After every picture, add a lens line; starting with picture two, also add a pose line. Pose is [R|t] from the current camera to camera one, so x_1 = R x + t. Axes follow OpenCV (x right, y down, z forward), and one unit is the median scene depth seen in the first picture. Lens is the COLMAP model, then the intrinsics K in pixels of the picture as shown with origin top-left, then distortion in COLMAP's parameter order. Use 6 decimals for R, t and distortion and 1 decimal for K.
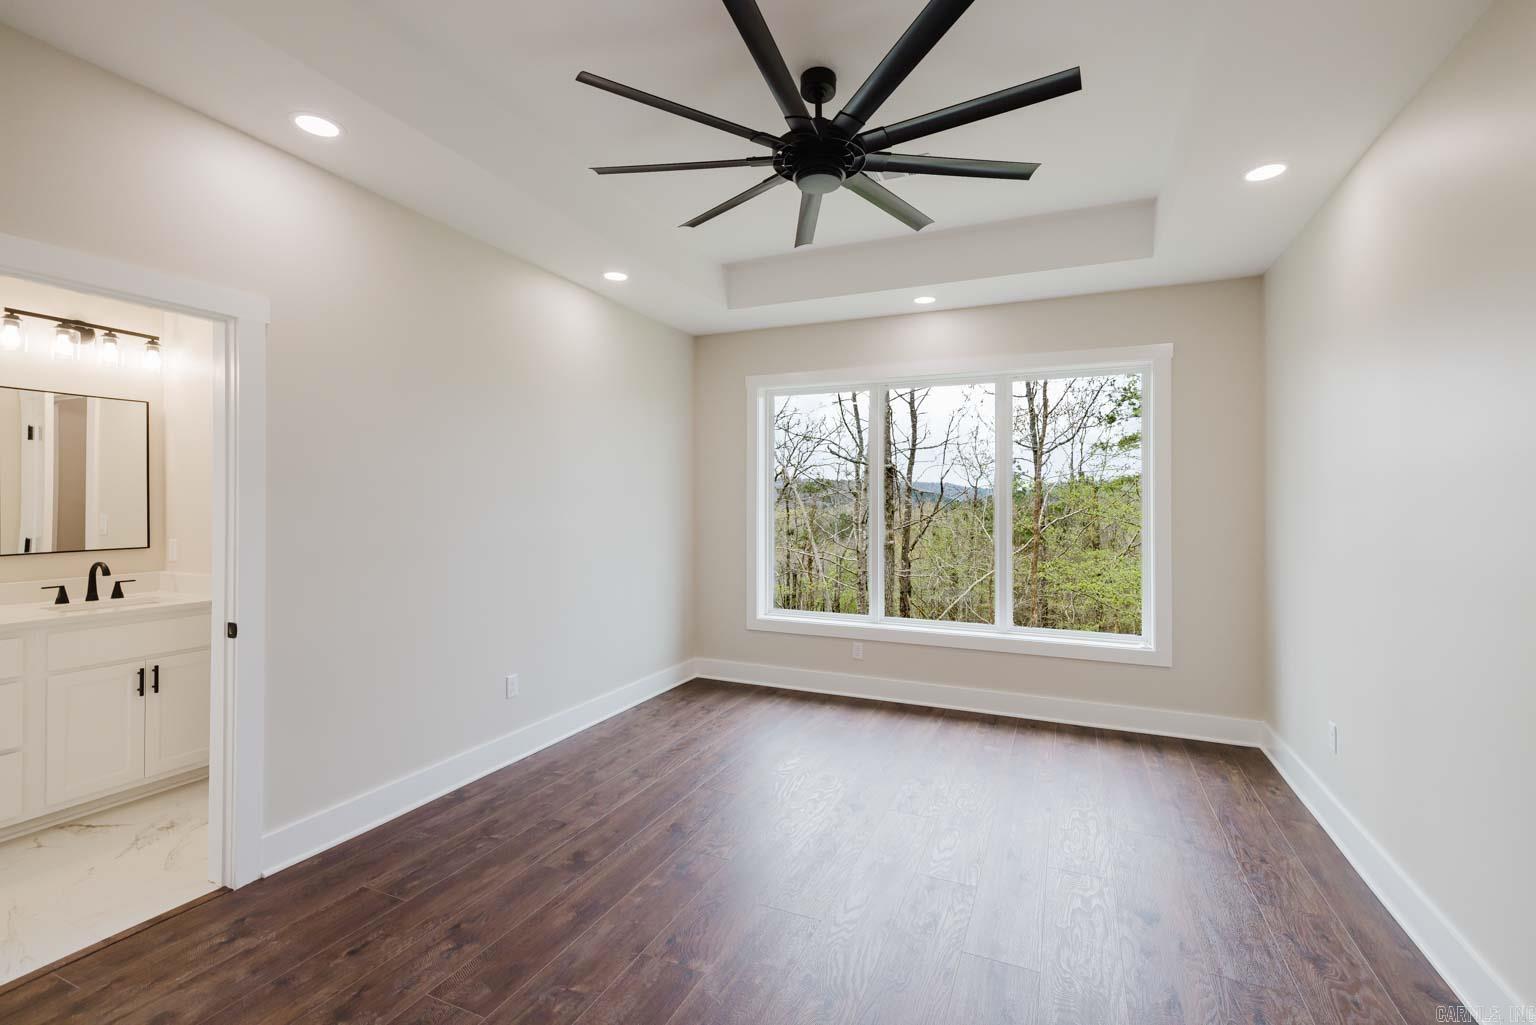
lens RADIAL K [[657.3, 0, 761.8], [0, 657.3, 503.8], [0, 0, 1]] dist [0.006875, 0.000259]
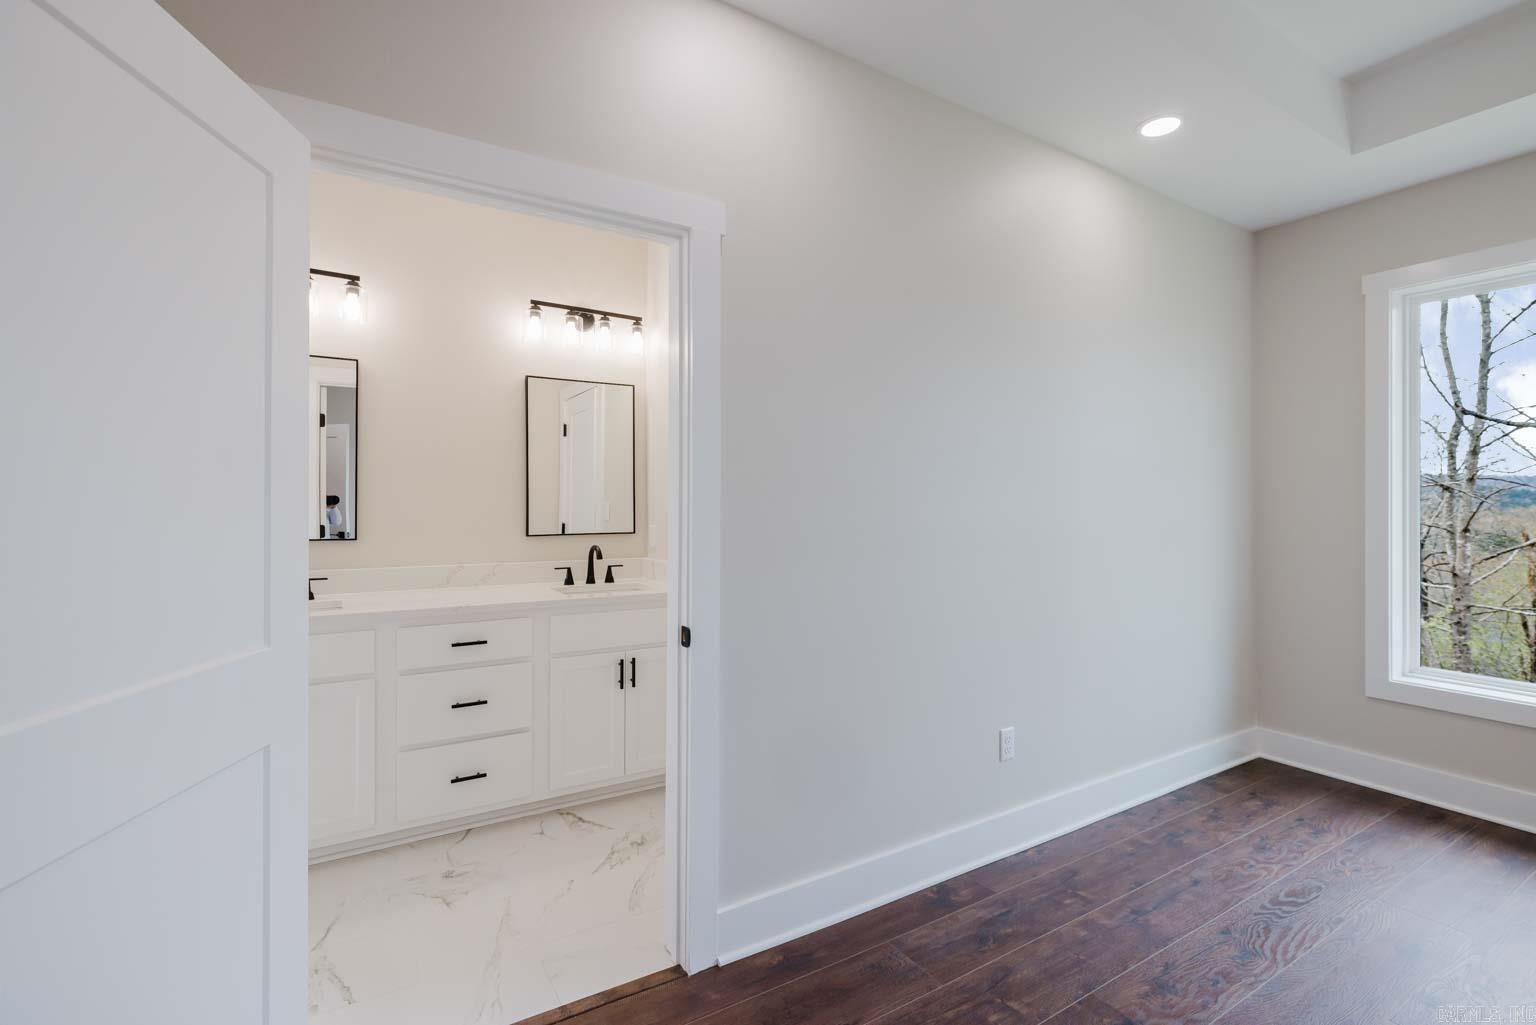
lens RADIAL K [[703.3, 0, 769.1], [0, 703.3, 506.2], [0, 0, 1]] dist [-0.002390, 0.000725]
pose [[0.826144, 0.000795, -0.563458, -0.185598], [-0.000234, 0.999999, 0.001068, 0.027496], [0.563459, -0.000750, 0.826144, 0.269709]]
